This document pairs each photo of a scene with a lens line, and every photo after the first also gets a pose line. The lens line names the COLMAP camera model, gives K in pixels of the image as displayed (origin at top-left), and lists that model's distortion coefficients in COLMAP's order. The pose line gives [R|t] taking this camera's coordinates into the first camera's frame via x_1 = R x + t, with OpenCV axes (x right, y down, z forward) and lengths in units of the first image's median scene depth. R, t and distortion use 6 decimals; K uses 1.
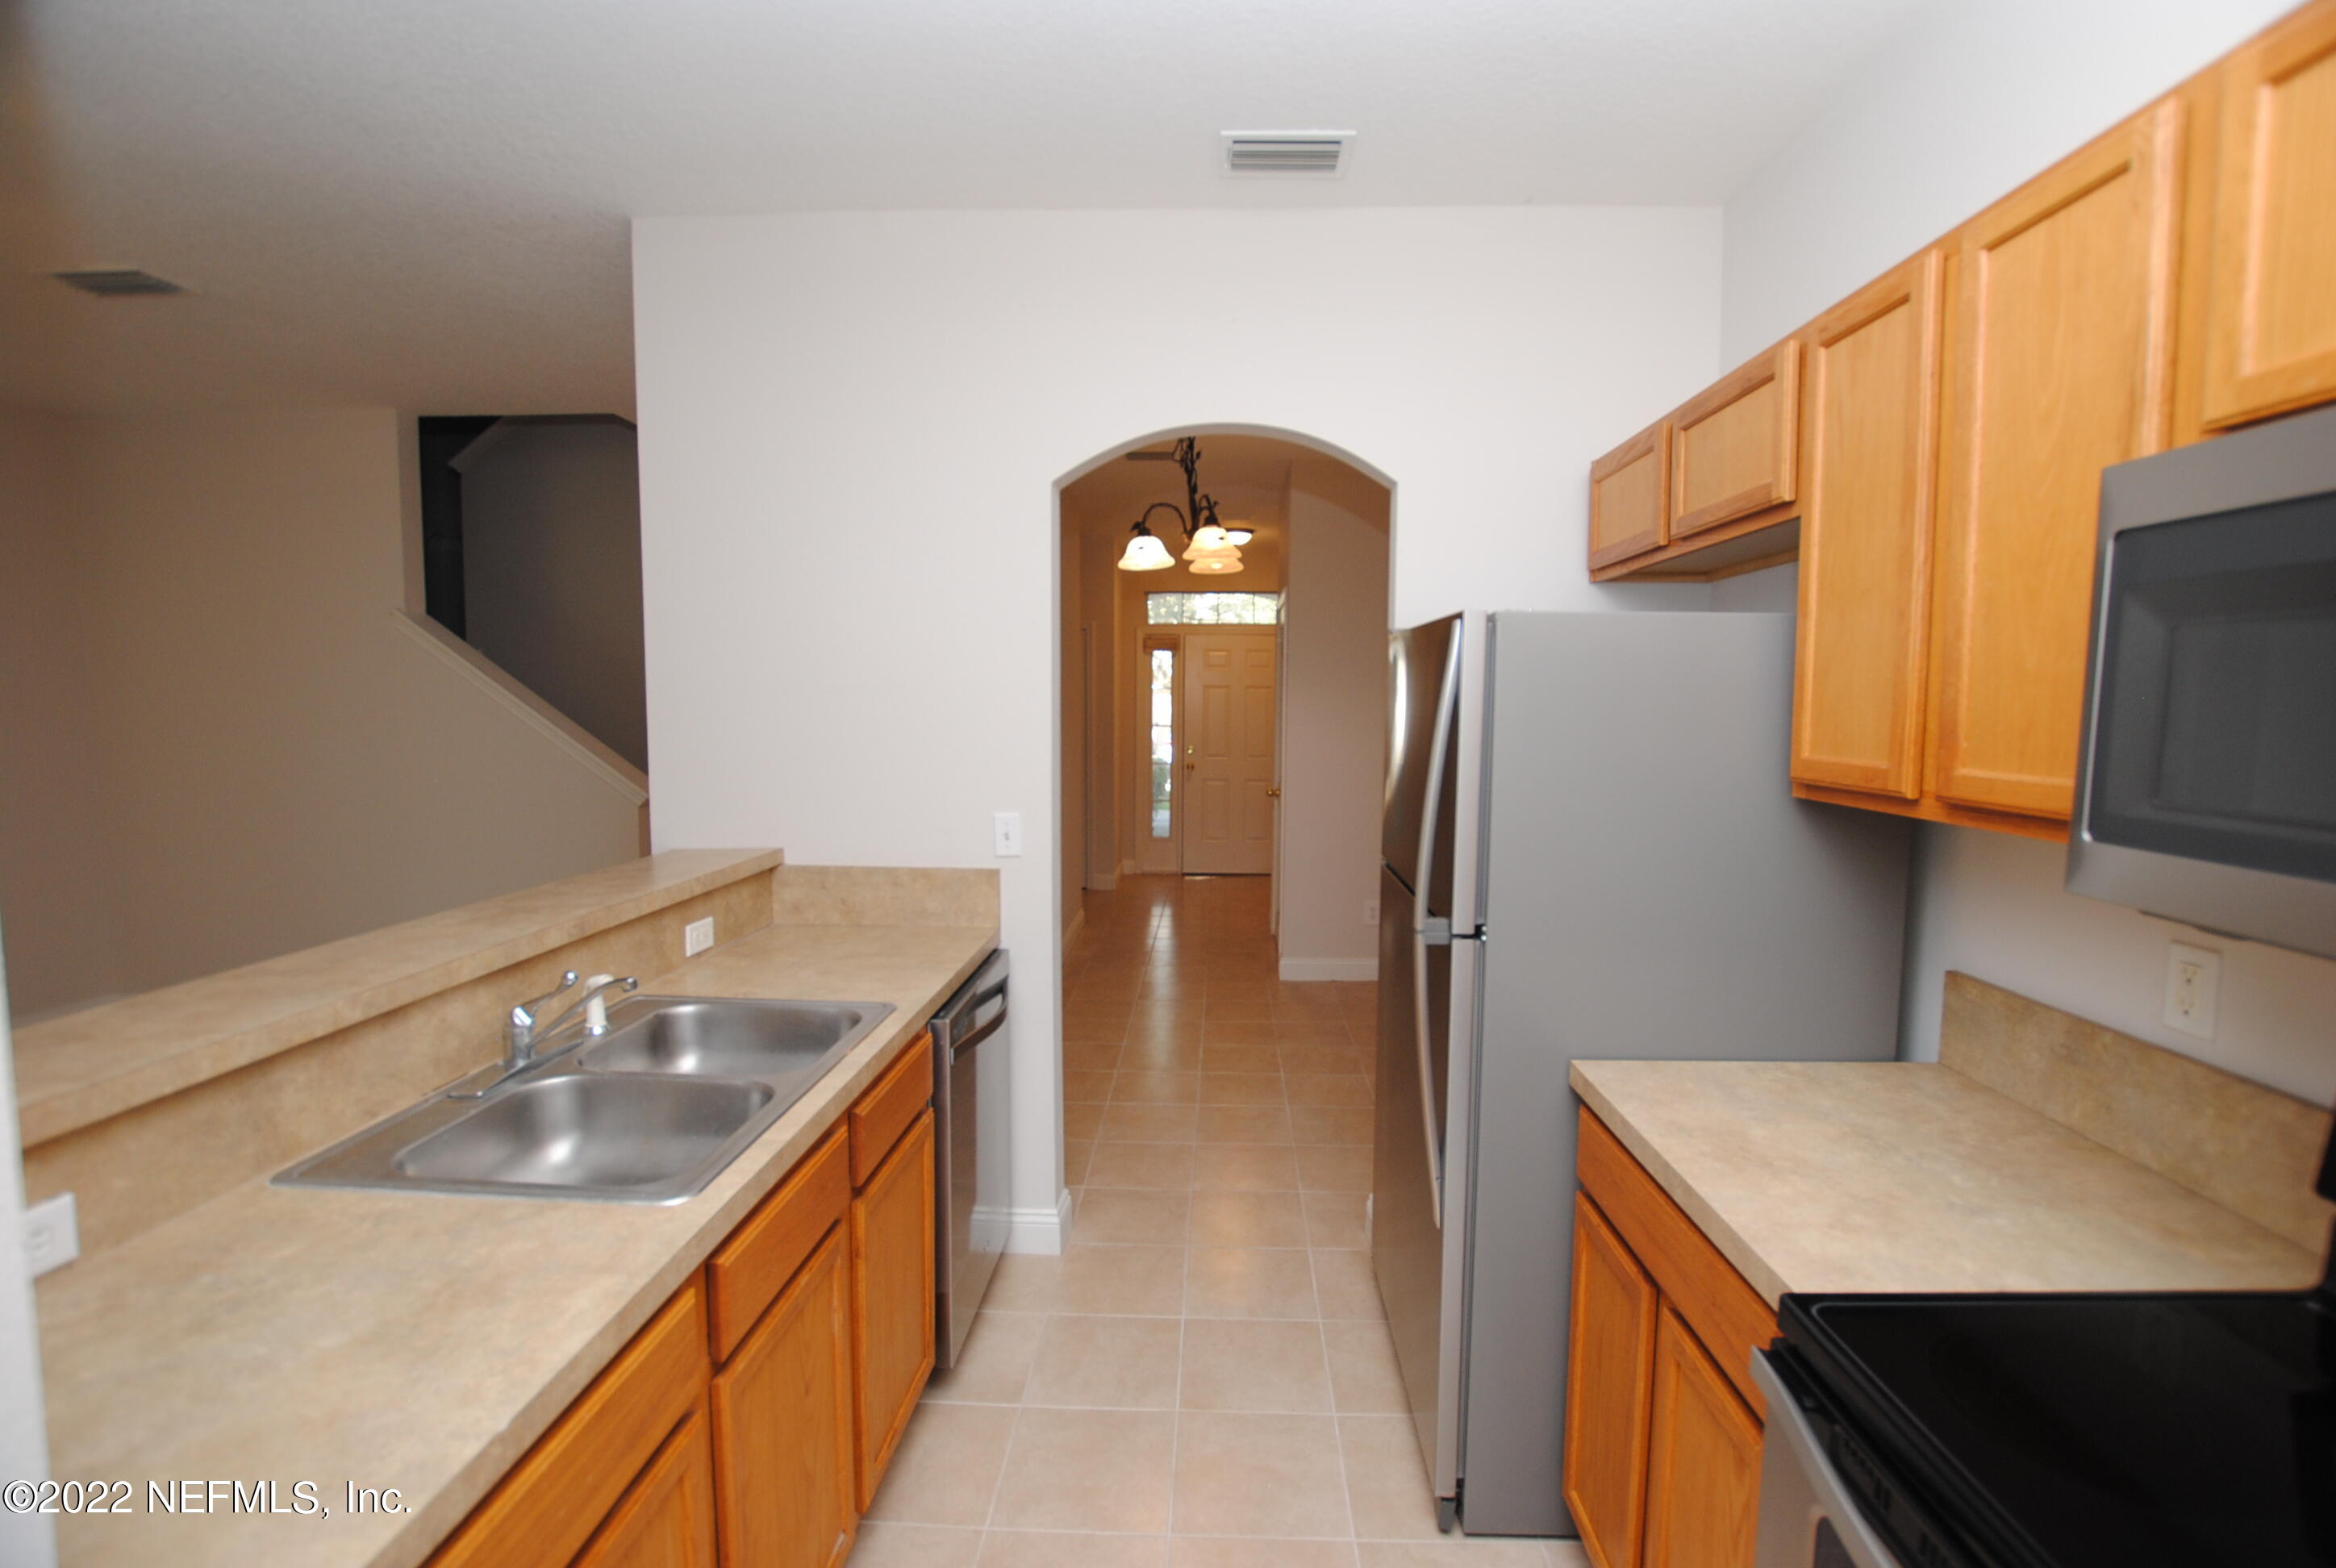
lens RADIAL K [[1032.9, 0, 1185.7], [0, 1032.9, 777.9], [0, 0, 1]] dist [-0.017248, 0.000599]
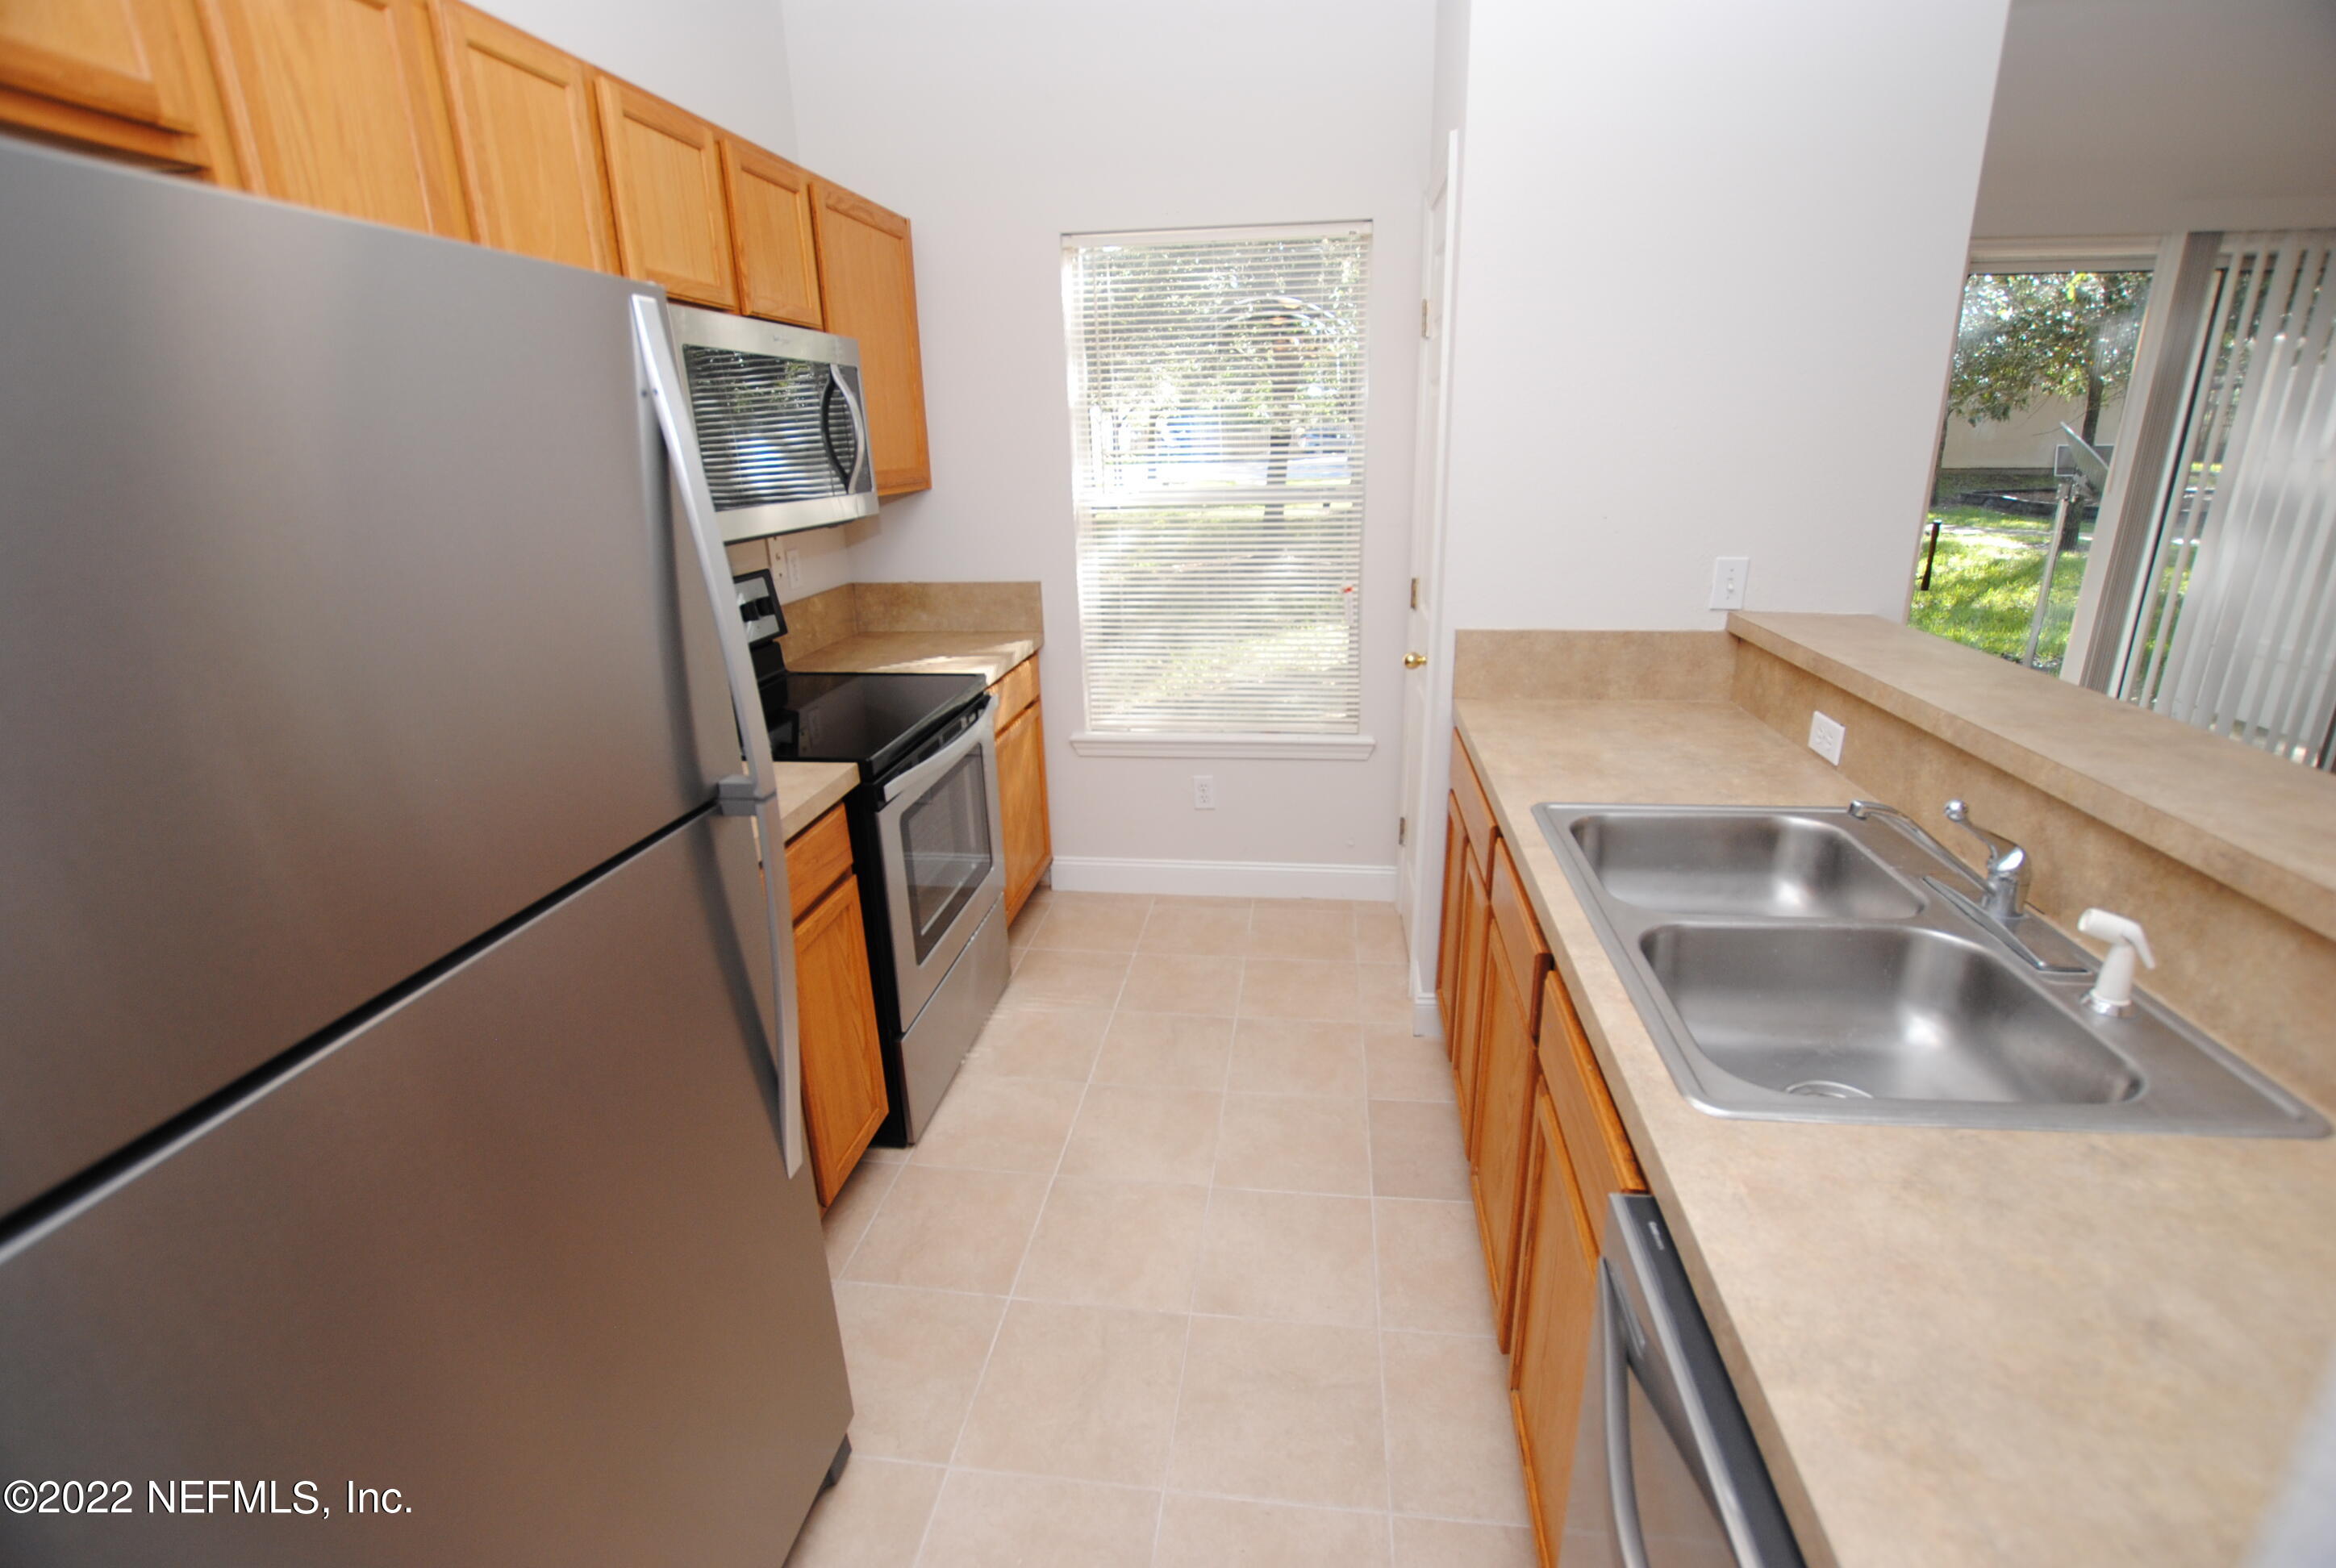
lens RADIAL K [[1029.2, 0, 1160.6], [0, 1029.2, 737.6], [0, 0, 1]] dist [-0.002011, 0.000053]
pose [[-0.993842, -0.014257, 0.109886, -0.157633], [0.027256, 0.929766, 0.367142, -0.209461], [-0.107402, 0.367876, -0.923652, 2.507333]]
